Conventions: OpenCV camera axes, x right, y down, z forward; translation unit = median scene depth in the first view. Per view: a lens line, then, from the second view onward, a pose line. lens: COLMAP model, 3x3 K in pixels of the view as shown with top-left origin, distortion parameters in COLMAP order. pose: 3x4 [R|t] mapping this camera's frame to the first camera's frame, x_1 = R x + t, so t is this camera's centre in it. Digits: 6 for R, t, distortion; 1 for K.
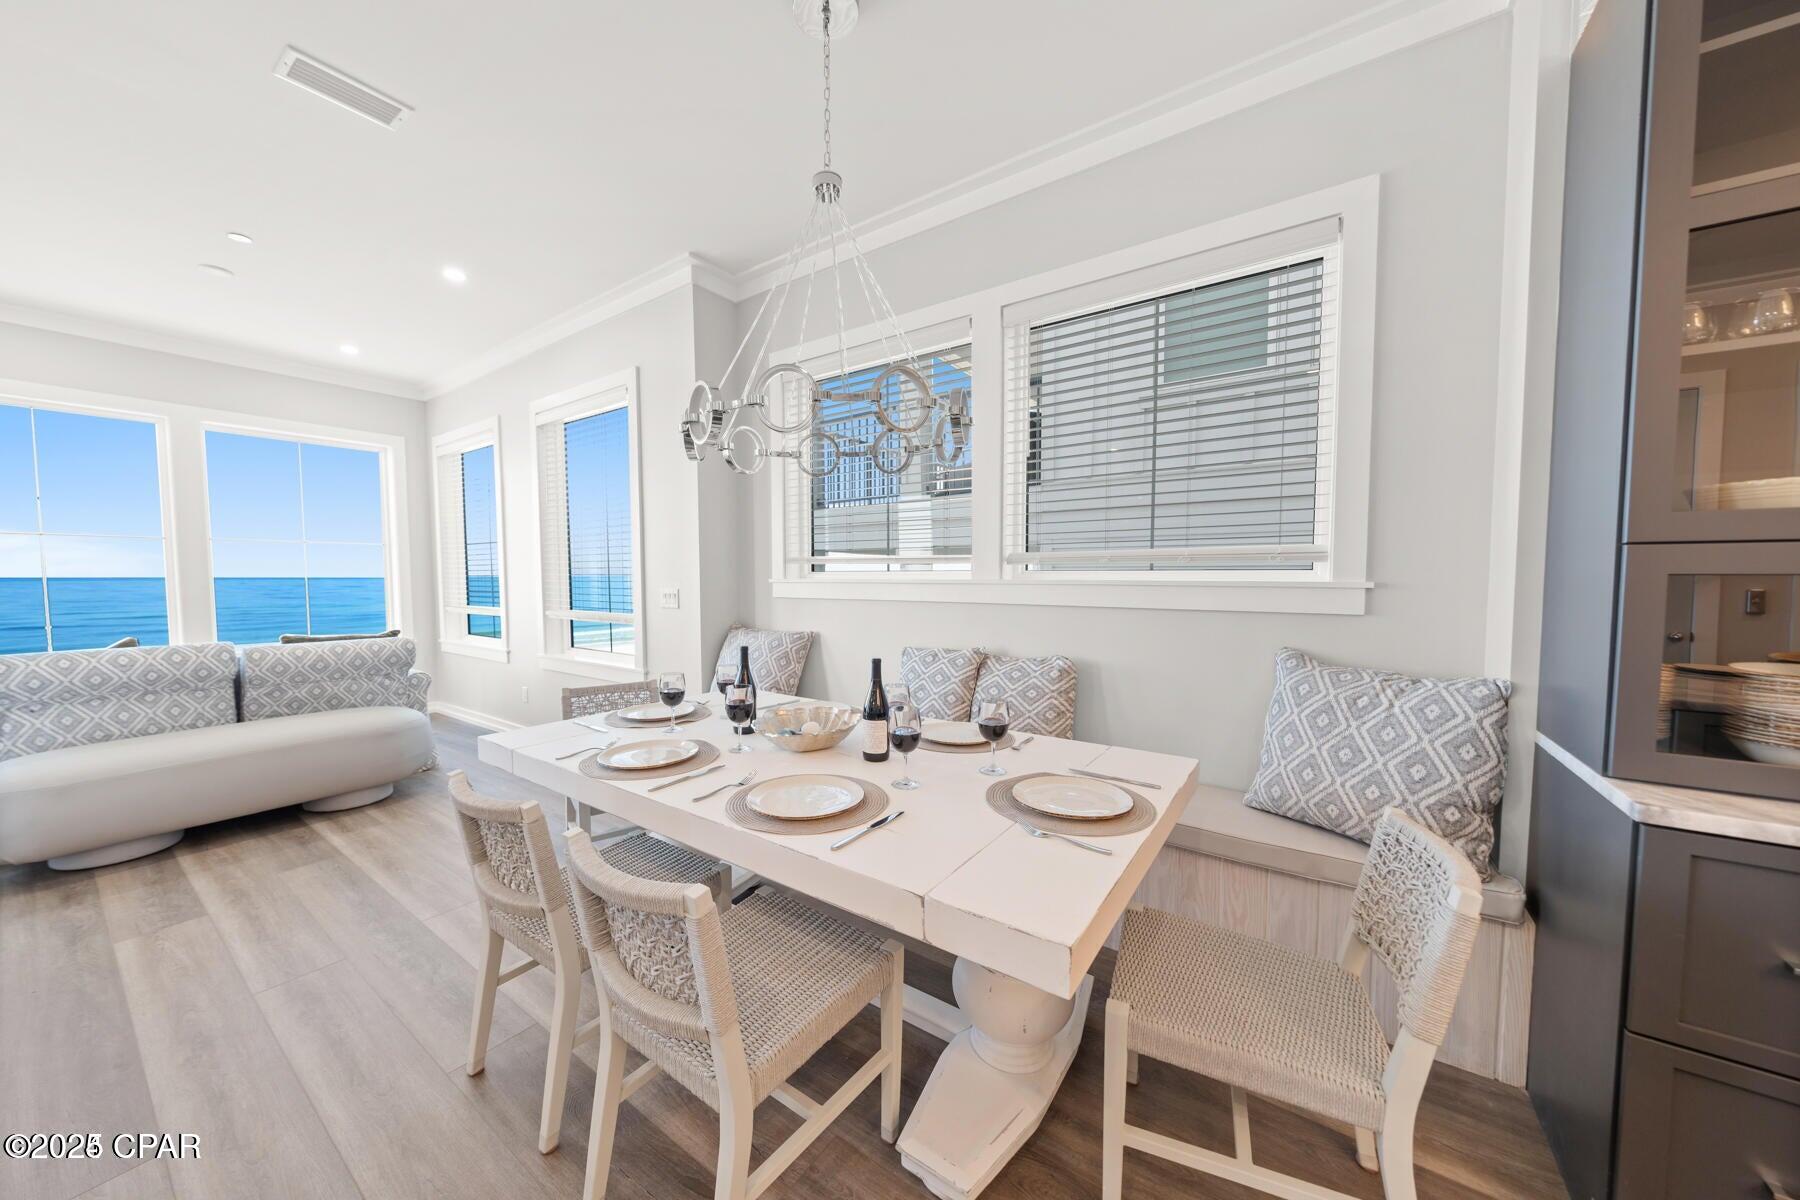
lens RADIAL K [[608.7, 0, 895.2], [0, 608.7, 608.1], [0, 0, 1]] dist [-0.000036, -0.000058]
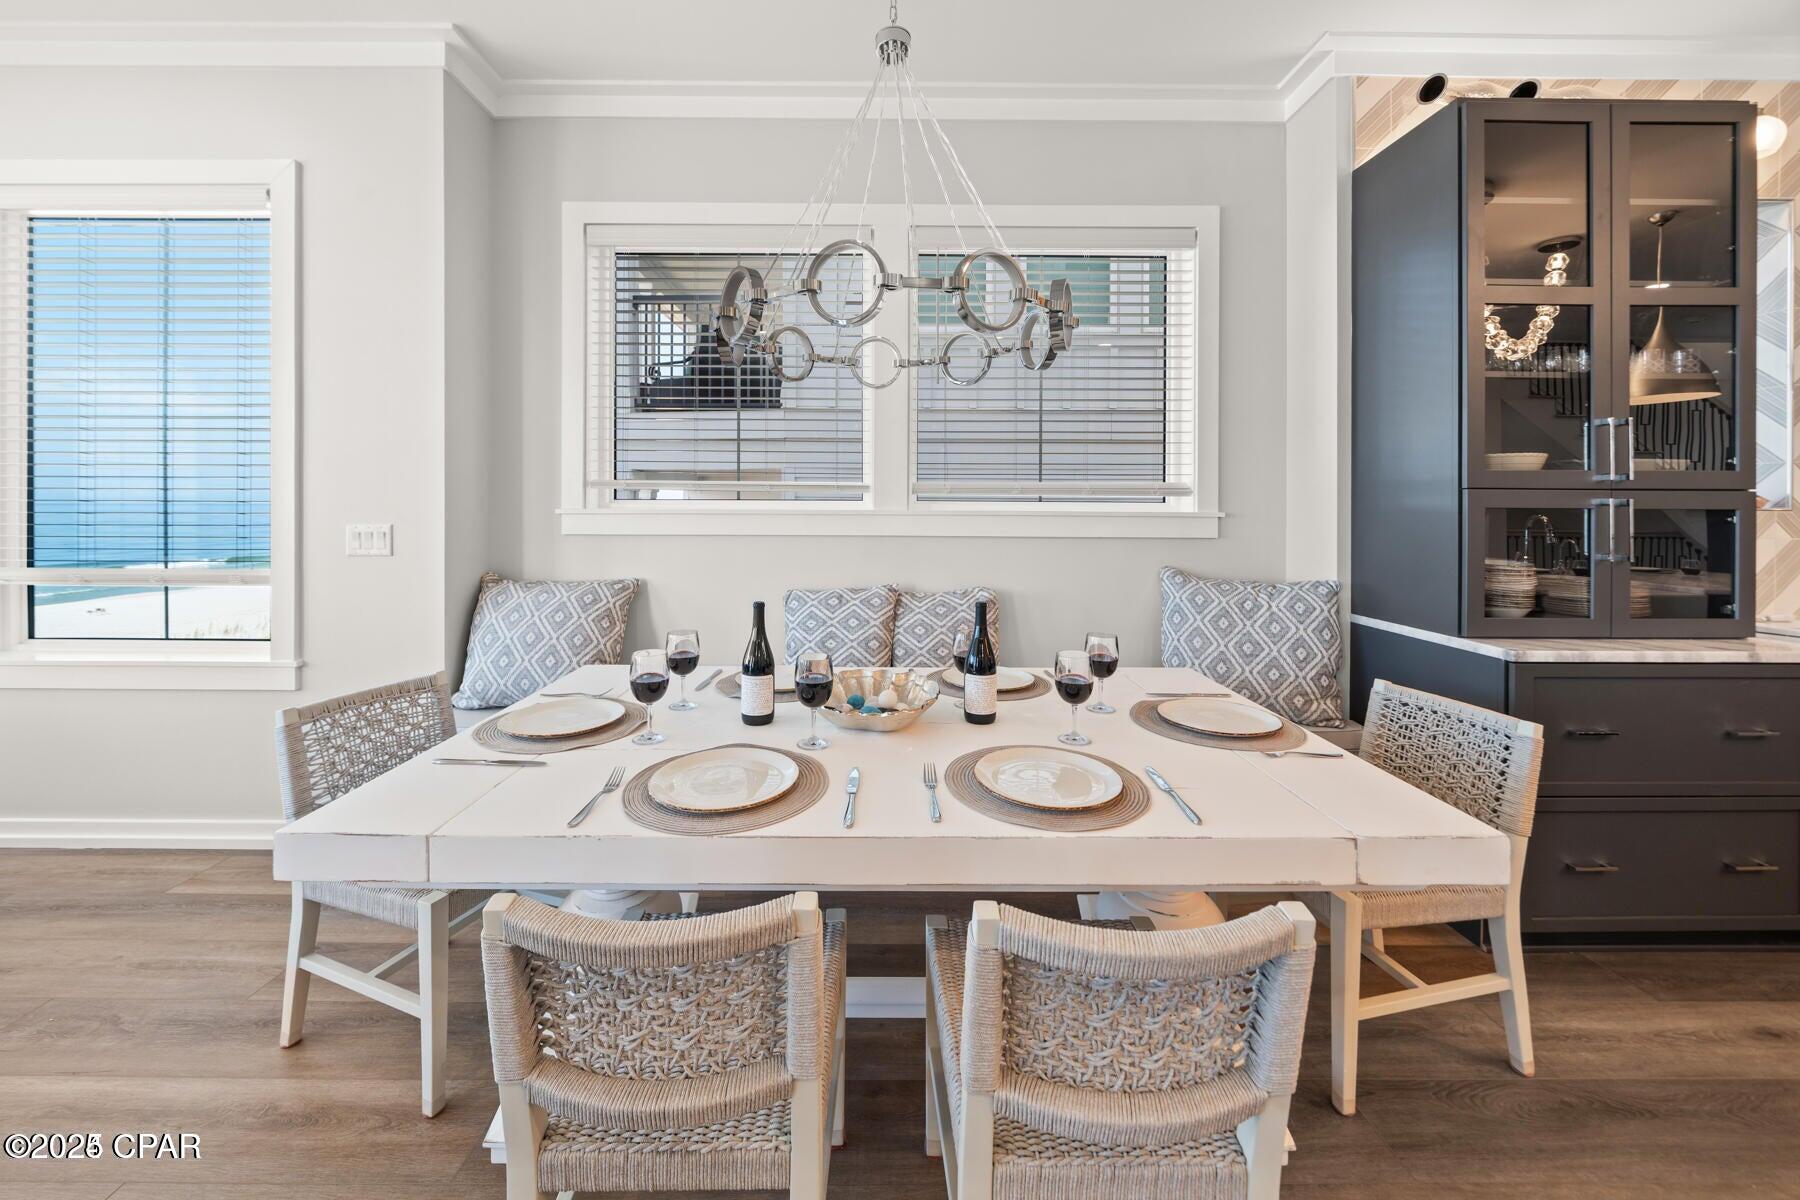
lens RADIAL K [[640.7, 0, 895.8], [0, 640.7, 509.0], [0, 0, 1]] dist [0.000300, 0.000000]
pose [[0.819946, 0.001416, 0.572439, -0.444152], [0.026162, 0.998859, -0.039944, -0.010861], [-0.571843, 0.047728, 0.818973, 0.217886]]
